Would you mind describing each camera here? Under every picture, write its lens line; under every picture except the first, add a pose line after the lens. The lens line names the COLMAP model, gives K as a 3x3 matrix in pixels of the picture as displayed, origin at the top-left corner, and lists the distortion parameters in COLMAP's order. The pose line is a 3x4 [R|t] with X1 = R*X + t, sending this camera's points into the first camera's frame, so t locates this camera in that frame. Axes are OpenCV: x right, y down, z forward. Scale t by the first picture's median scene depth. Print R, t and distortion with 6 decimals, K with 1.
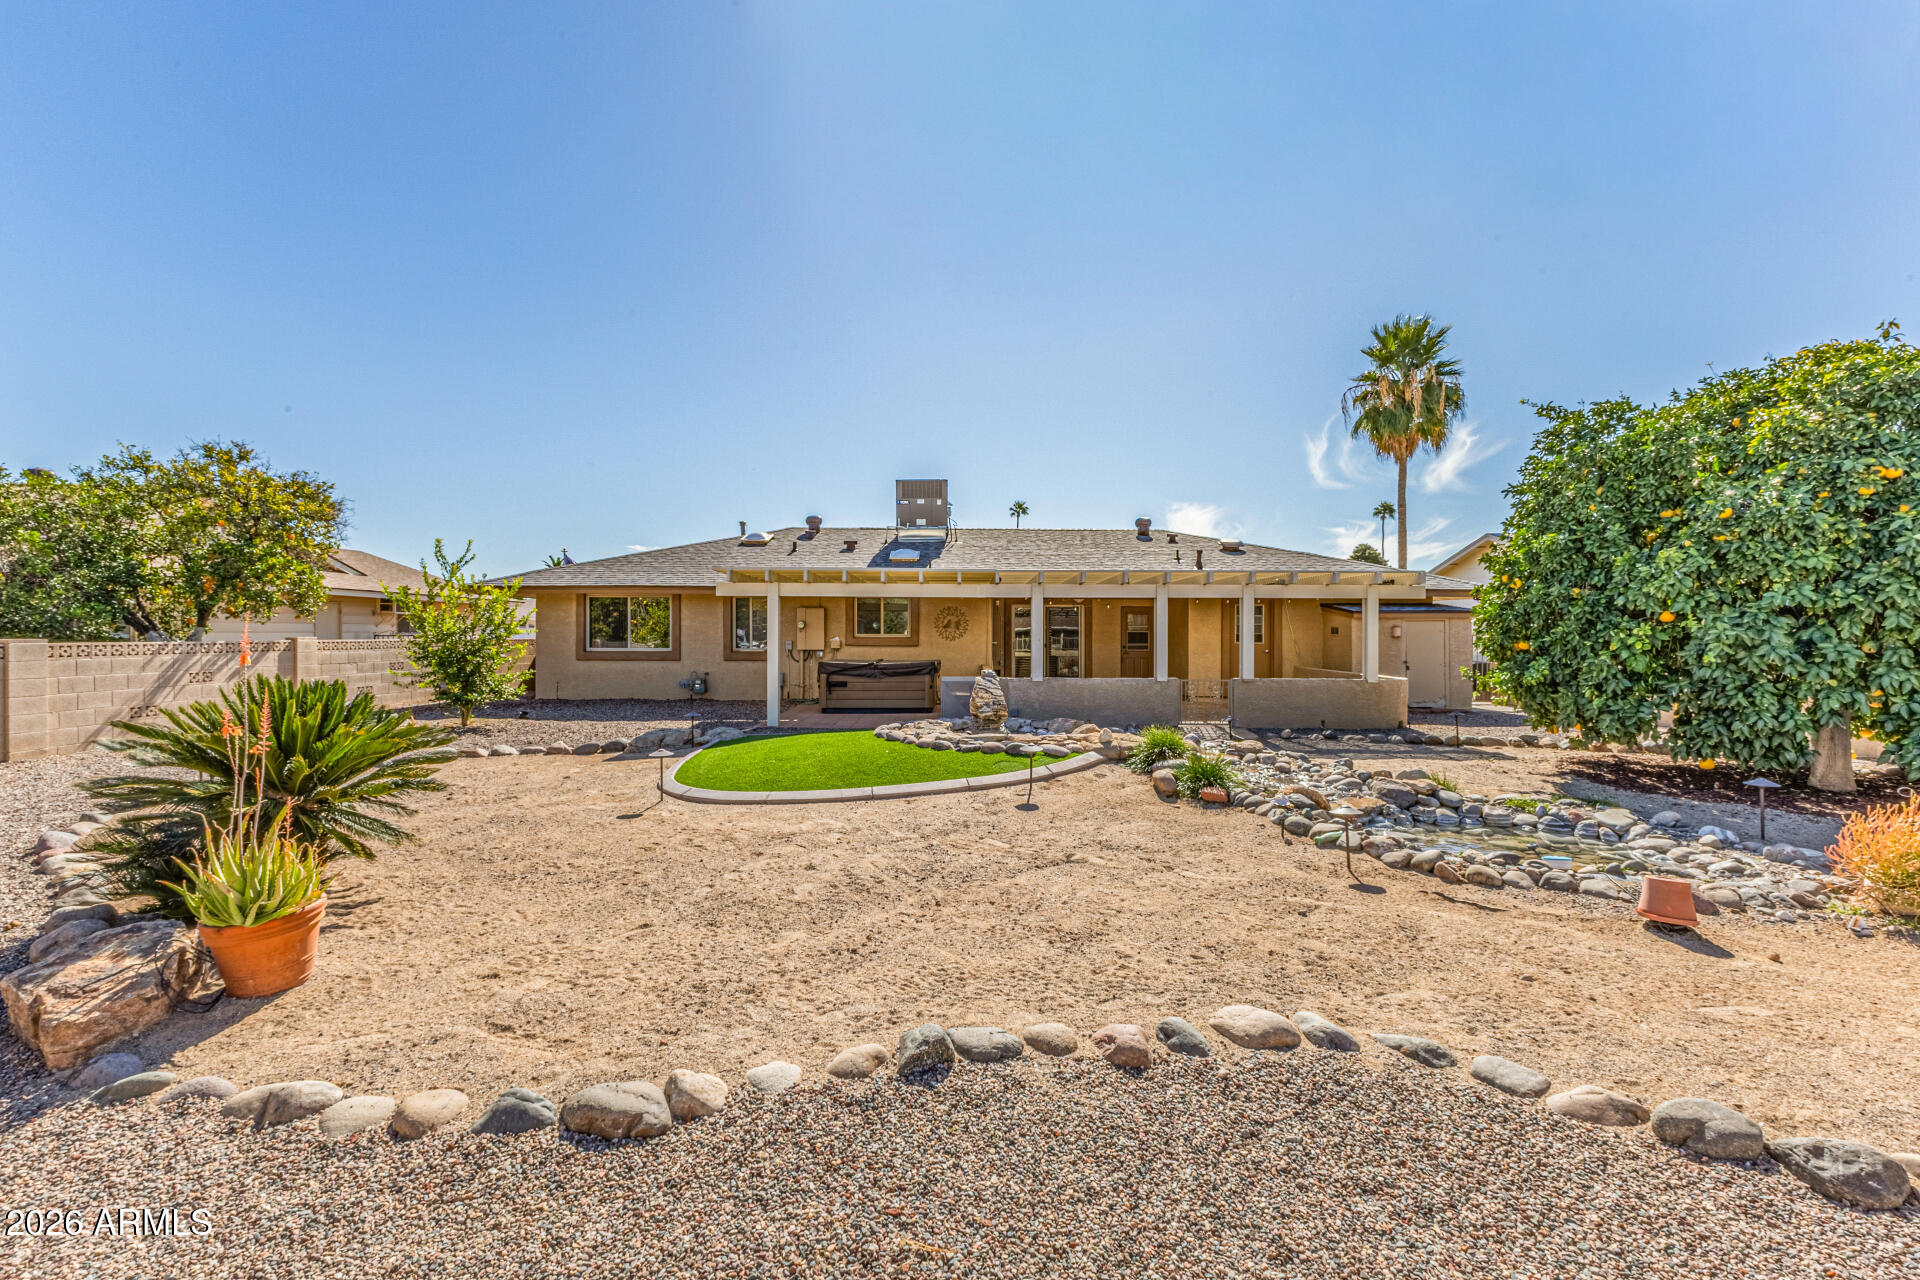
lens RADIAL K [[847.2, 0, 961.8], [0, 847.2, 639.4], [0, 0, 1]] dist [0.000172, 0.000248]
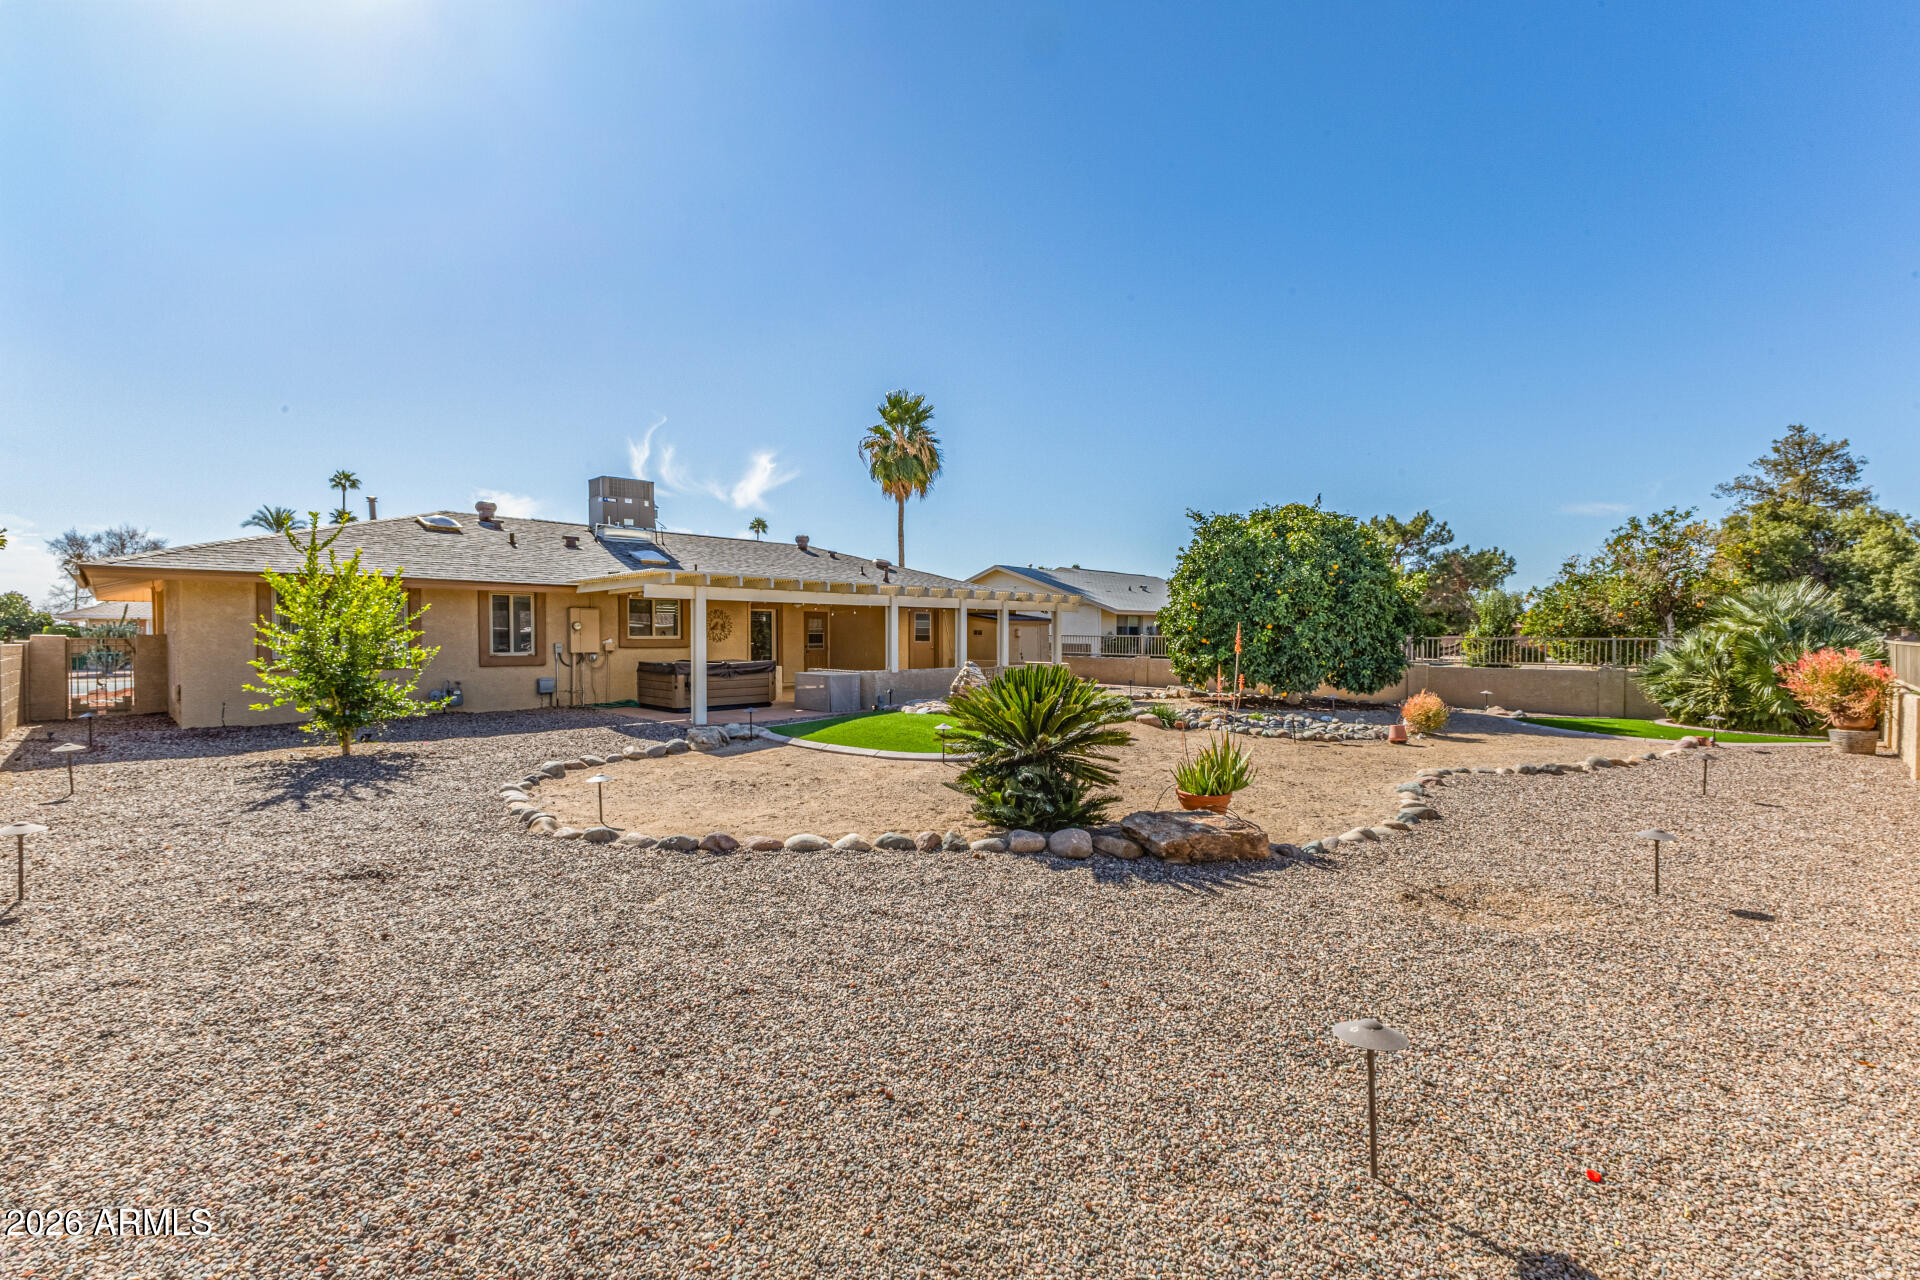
lens RADIAL K [[847.2, 0, 947.6], [0, 847.2, 638.9], [0, 0, 1]] dist [0.000172, 0.000248]
pose [[0.714037, -0.004126, 0.700096, -0.551054], [0.004145, 0.999990, 0.001667, -0.002851], [-0.700096, 0.001712, 0.714047, 0.042986]]
